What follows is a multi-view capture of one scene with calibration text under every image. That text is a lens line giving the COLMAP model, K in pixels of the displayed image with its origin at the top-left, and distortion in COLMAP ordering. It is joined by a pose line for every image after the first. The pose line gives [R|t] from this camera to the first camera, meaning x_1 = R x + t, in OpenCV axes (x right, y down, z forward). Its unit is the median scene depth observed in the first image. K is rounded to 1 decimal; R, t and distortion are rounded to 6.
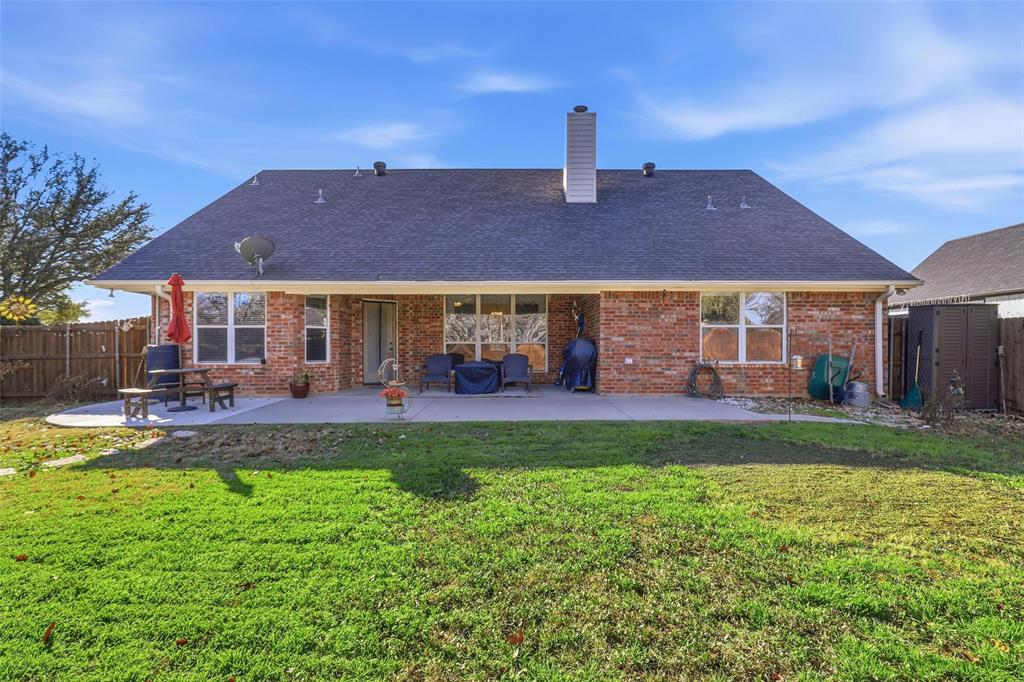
lens RADIAL K [[500.0, 0, 503.9], [0, 500.0, 339.5], [0, 0, 1]] dist [0.003100, -0.000323]
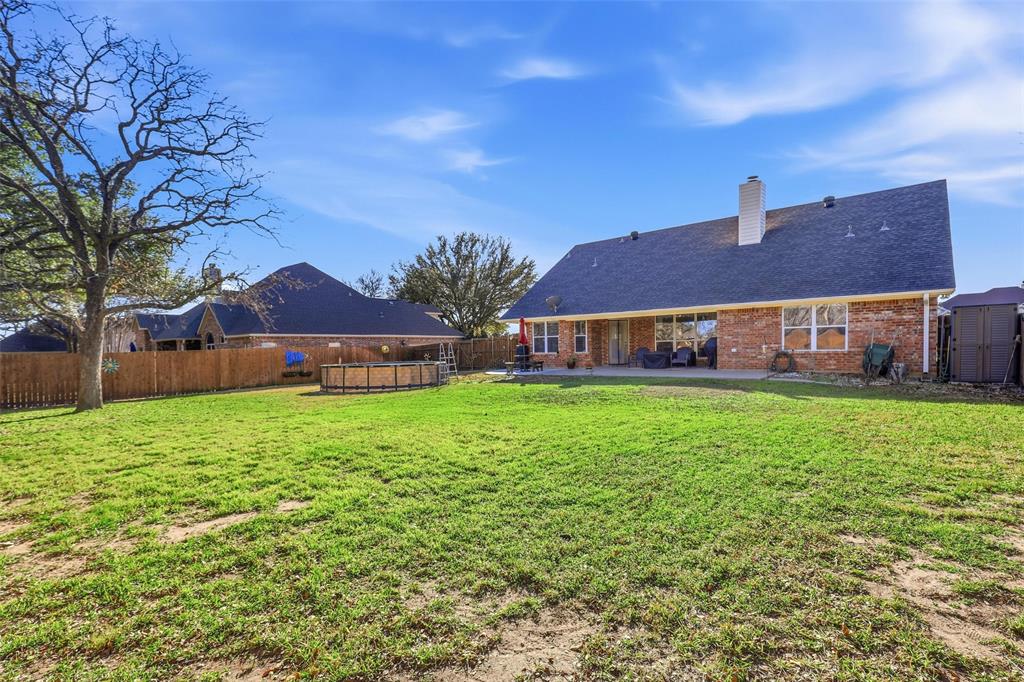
lens RADIAL K [[459.5, 0, 514.5], [0, 459.5, 348.7], [0, 0, 1]] dist [-0.000702, -0.000034]
pose [[0.767612, -0.013235, -0.640778, 0.675657], [0.026355, 0.999593, 0.010926, 0.001064], [0.640373, -0.025275, 0.767648, -0.679800]]
